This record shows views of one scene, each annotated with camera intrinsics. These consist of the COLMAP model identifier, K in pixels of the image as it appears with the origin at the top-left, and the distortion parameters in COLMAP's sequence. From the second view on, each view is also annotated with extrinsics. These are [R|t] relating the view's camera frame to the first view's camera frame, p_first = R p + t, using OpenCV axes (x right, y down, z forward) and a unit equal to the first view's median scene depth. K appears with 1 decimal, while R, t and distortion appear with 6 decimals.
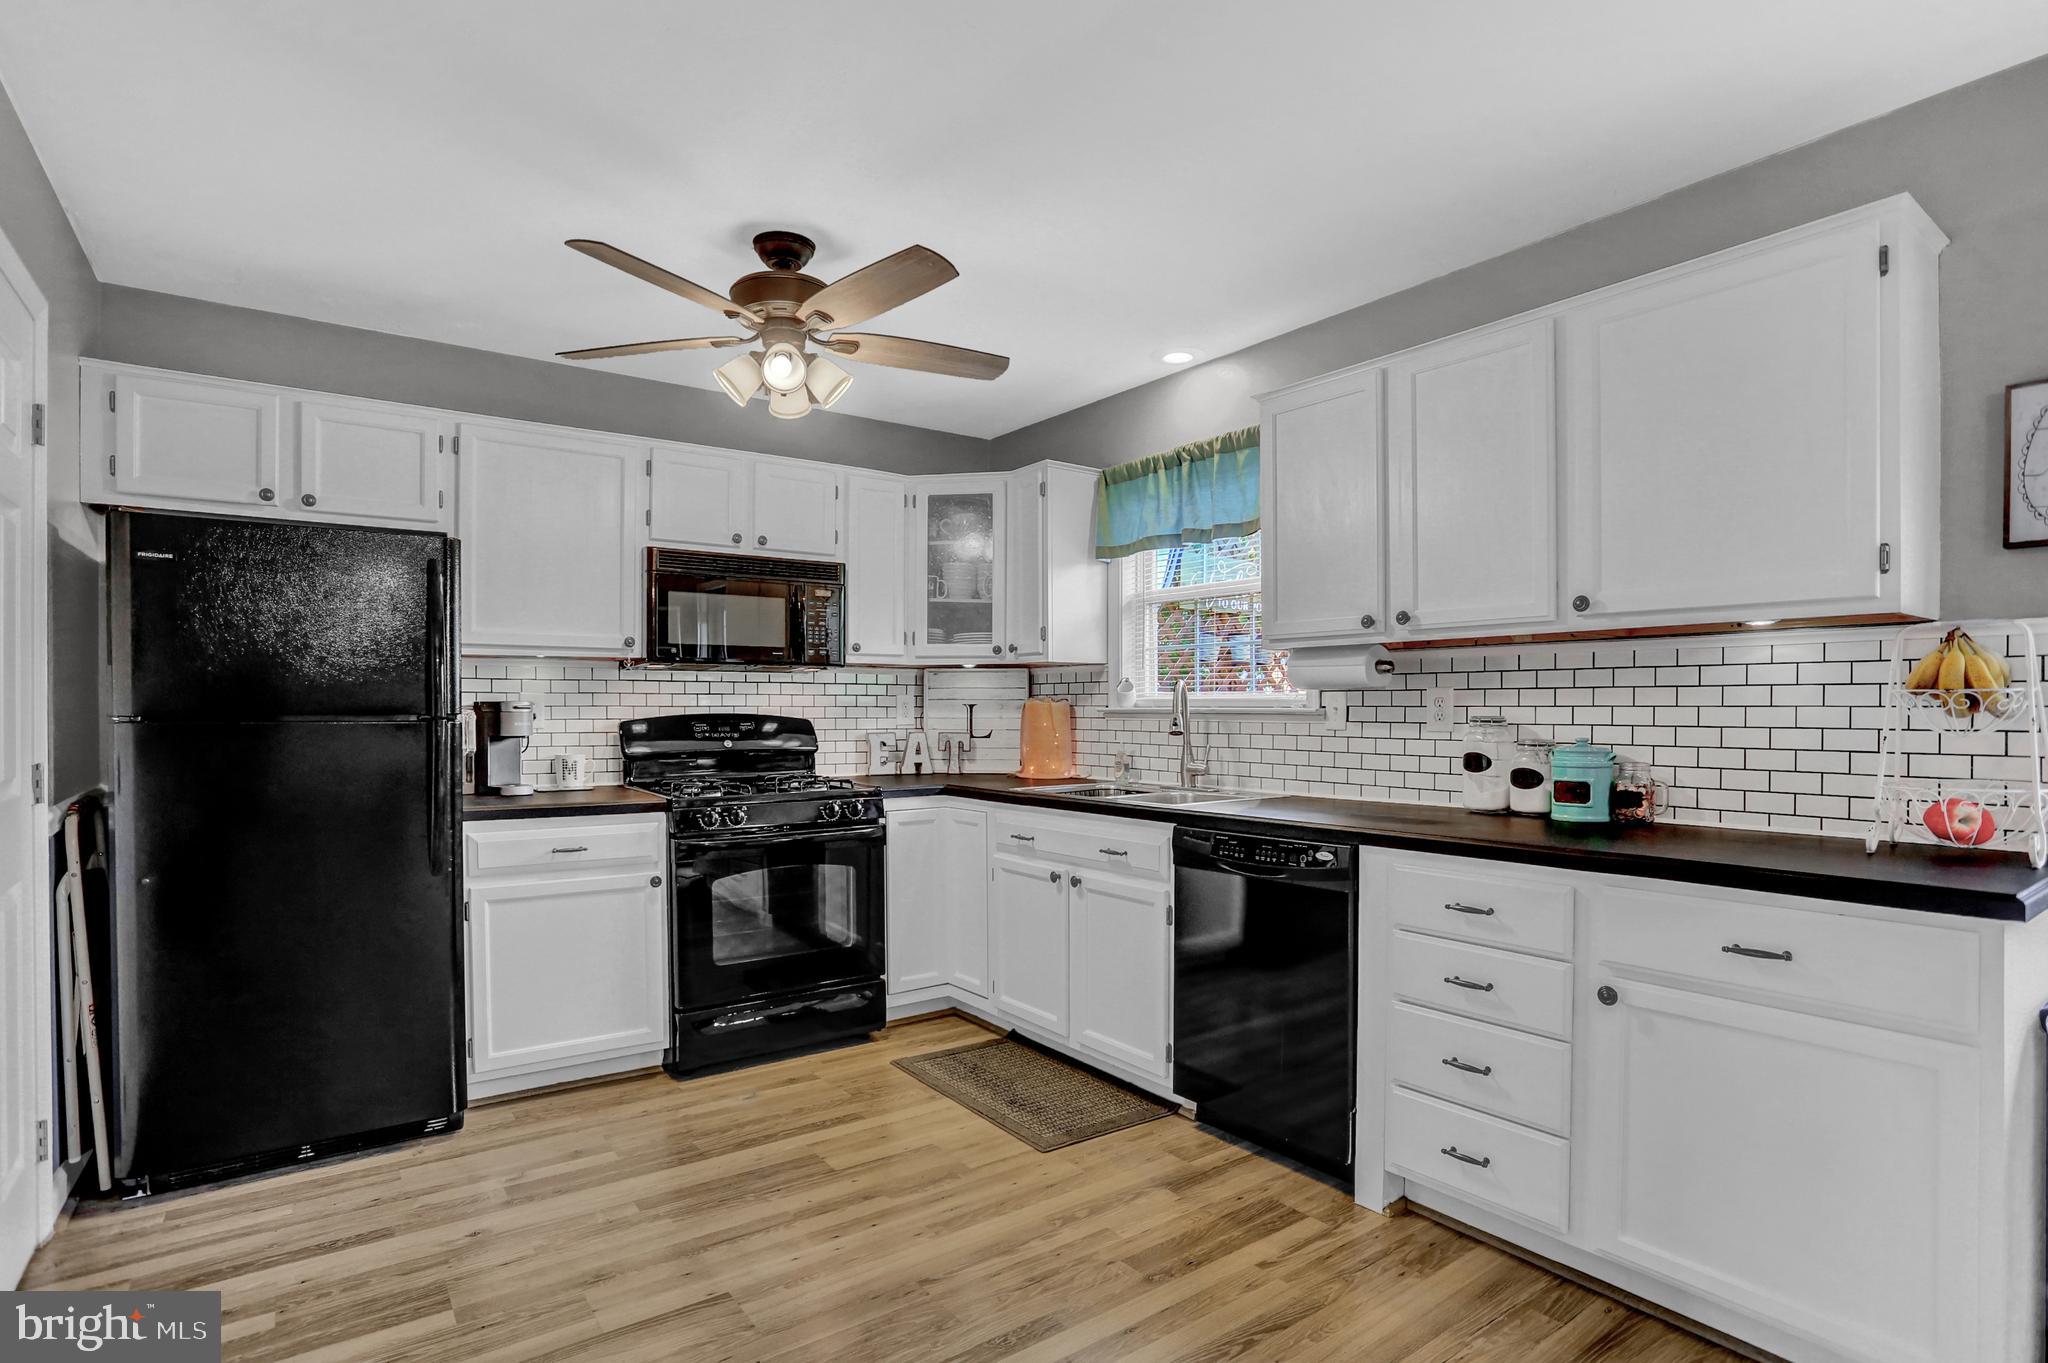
lens RADIAL K [[1064.7, 0, 1023.4], [0, 1064.7, 684.1], [0, 0, 1]] dist [-0.066560, 0.032140]
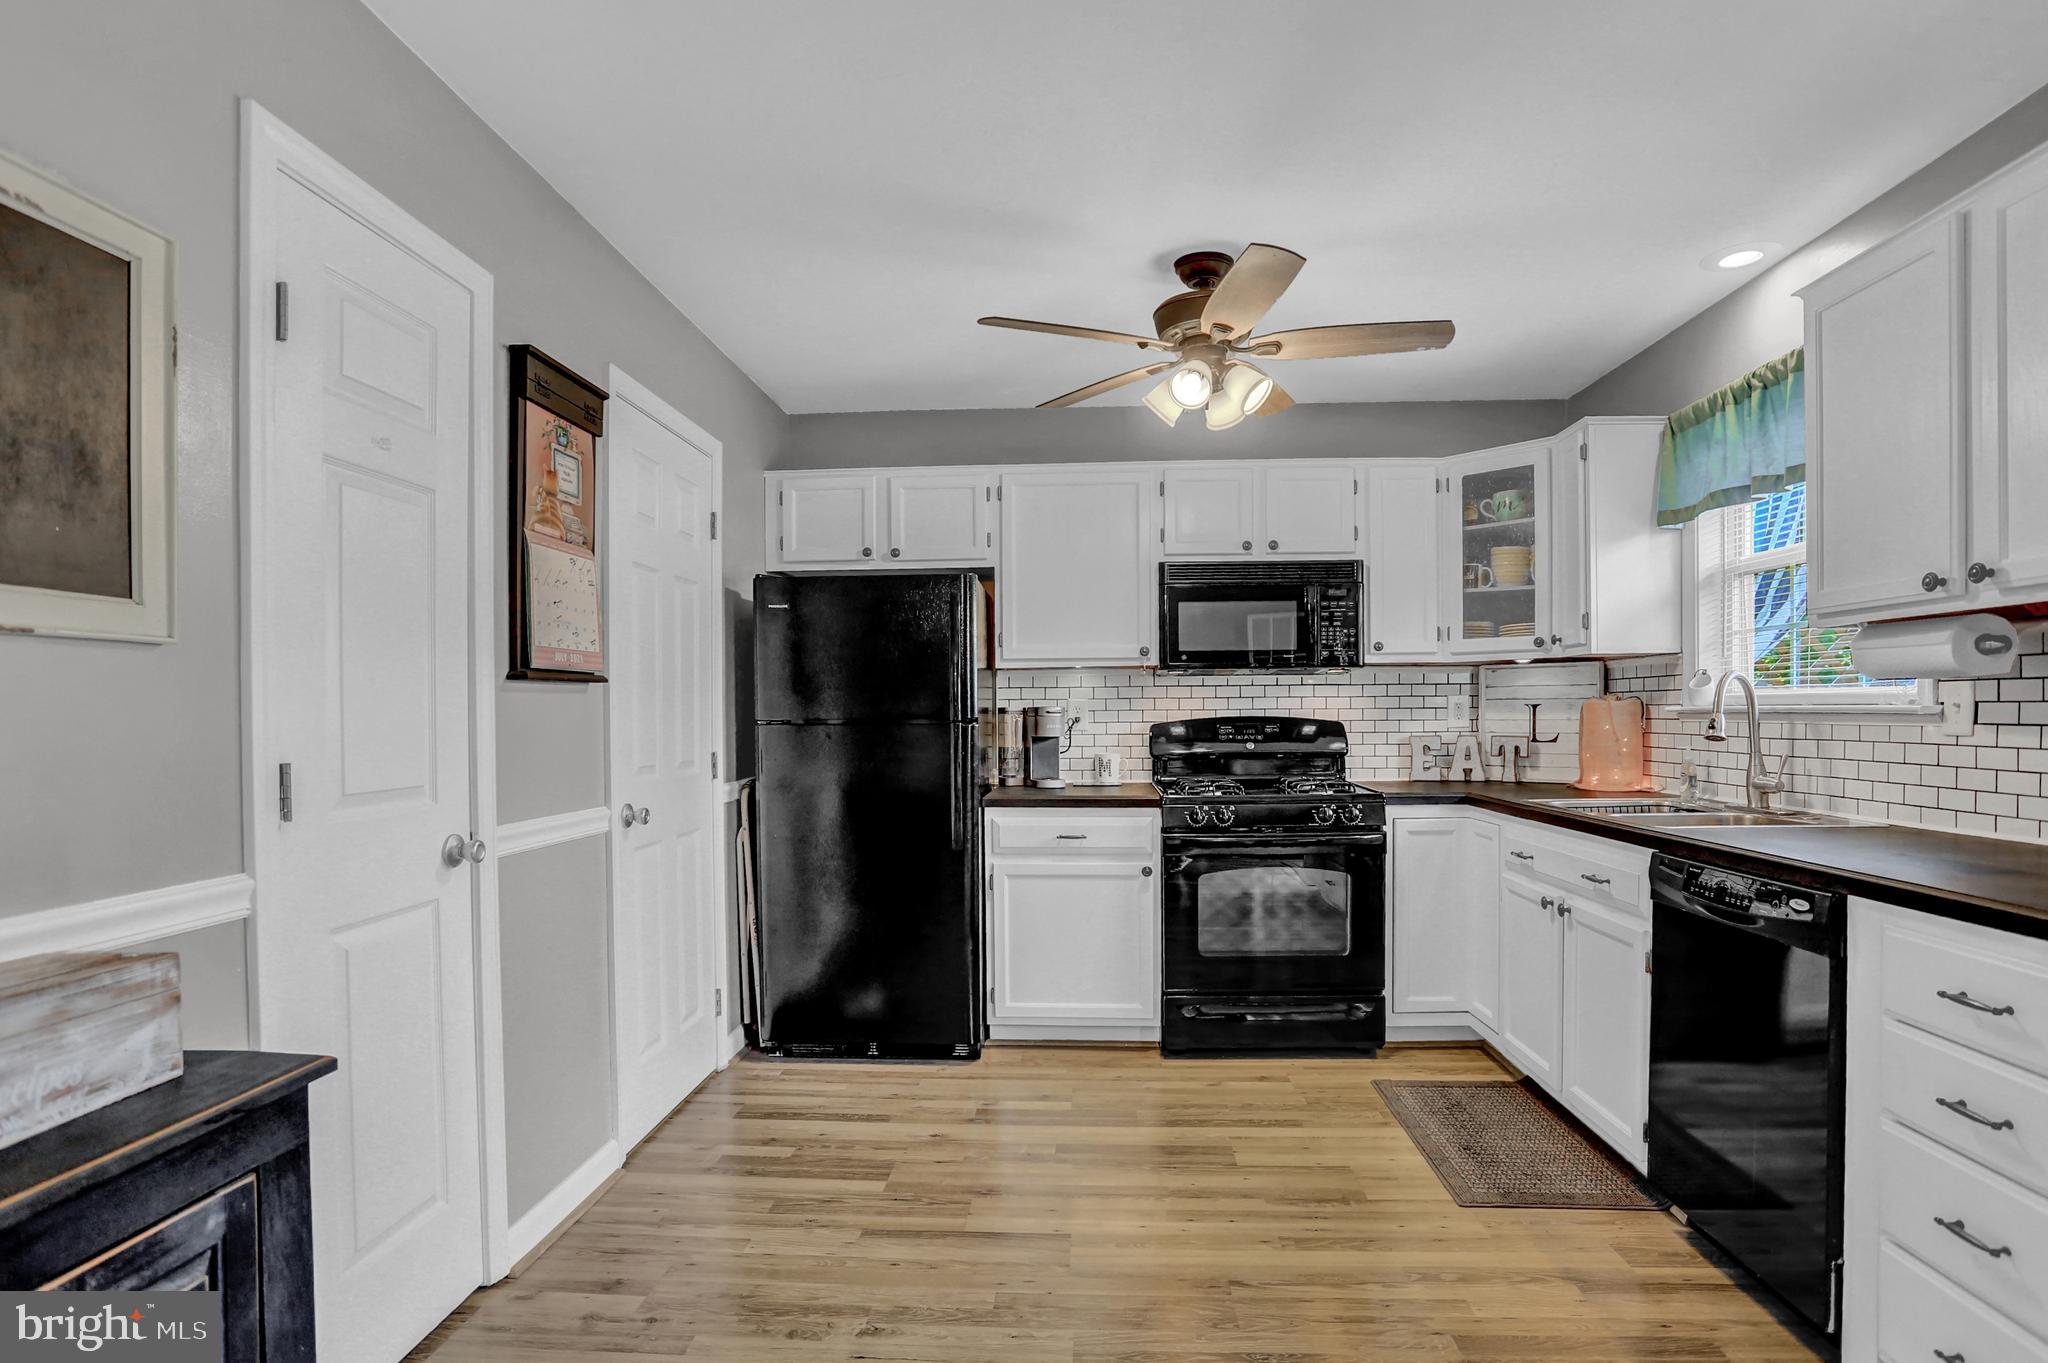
lens RADIAL K [[1099.1, 0, 1024.0], [0, 1099.1, 681.5], [0, 0, 1]] dist [-0.110467, 0.087090]
pose [[0.757405, -0.024129, -0.652499, 0.268571], [0.021215, 0.999699, -0.012342, 0.002772], [0.652600, -0.004495, 0.757689, 0.058845]]
